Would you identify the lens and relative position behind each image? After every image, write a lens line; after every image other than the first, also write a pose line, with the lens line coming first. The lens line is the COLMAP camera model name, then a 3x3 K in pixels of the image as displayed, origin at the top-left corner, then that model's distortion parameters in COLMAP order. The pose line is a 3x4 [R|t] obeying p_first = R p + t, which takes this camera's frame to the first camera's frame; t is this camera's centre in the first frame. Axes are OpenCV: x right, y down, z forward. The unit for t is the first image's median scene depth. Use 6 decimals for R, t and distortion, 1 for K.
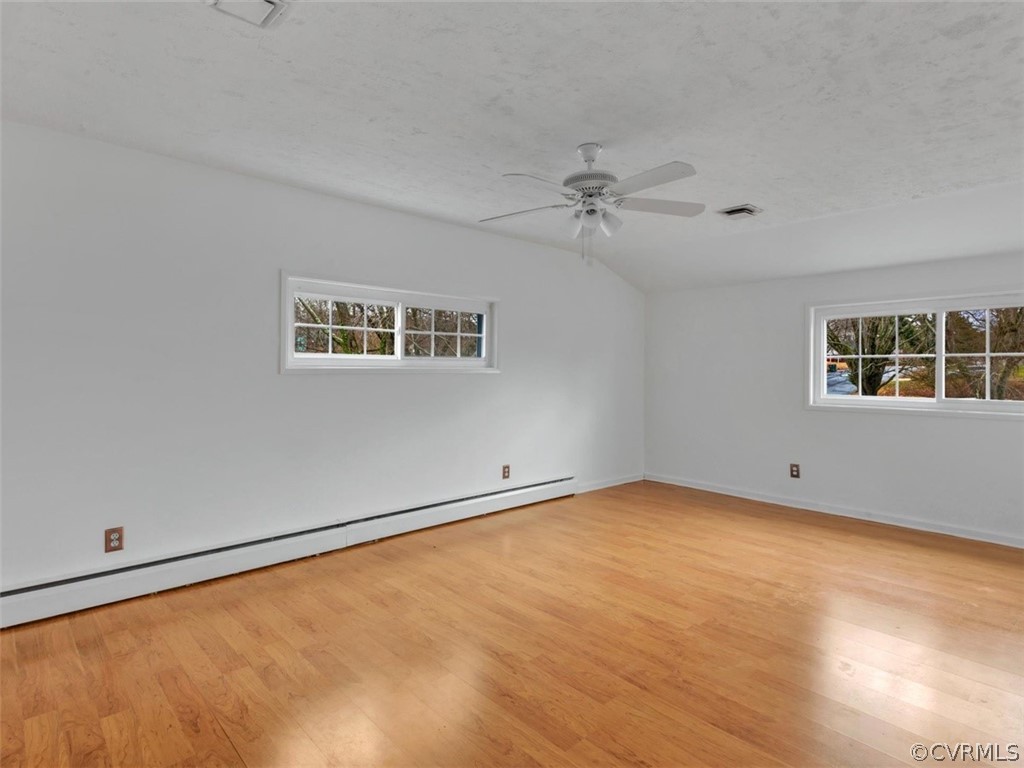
lens RADIAL K [[550.2, 0, 512.0], [0, 550.2, 384.0], [0, 0, 1]] dist [-0.001116, -0.000178]
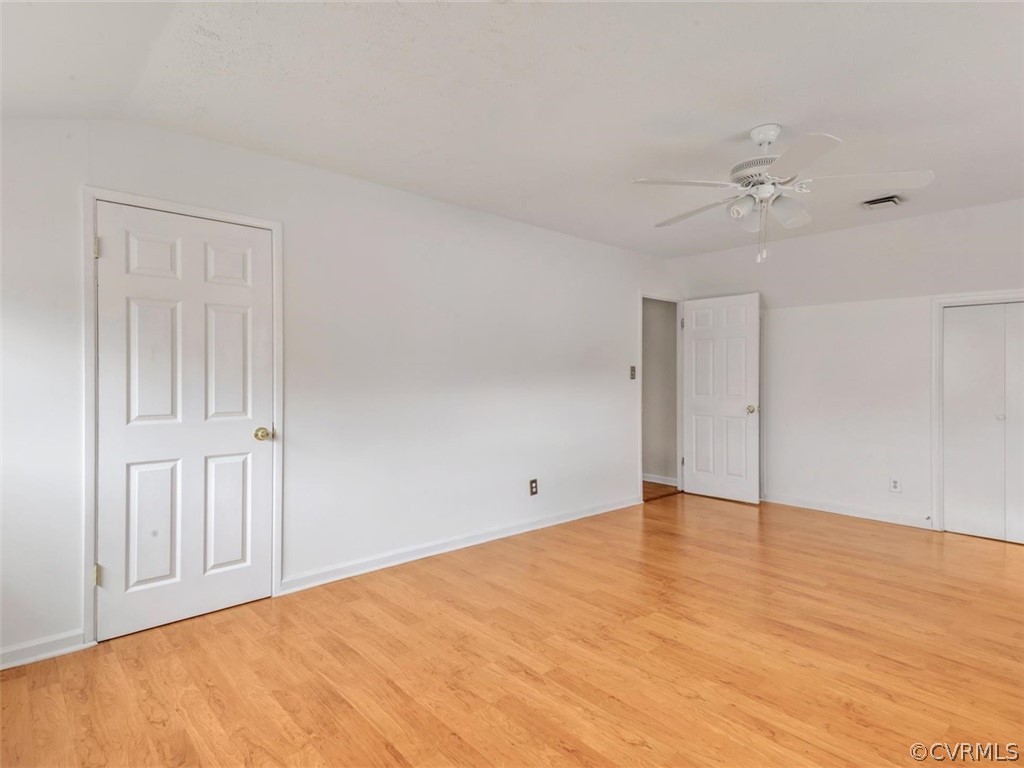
lens RADIAL K [[550.2, 0, 512.0], [0, 550.2, 384.0], [0, 0, 1]] dist [-0.001116, -0.000178]
pose [[-0.999830, -0.008527, 0.016332, 0.548232], [-0.007762, 0.998895, 0.046352, -0.048879], [-0.016709, 0.046217, -0.998792, 1.941363]]
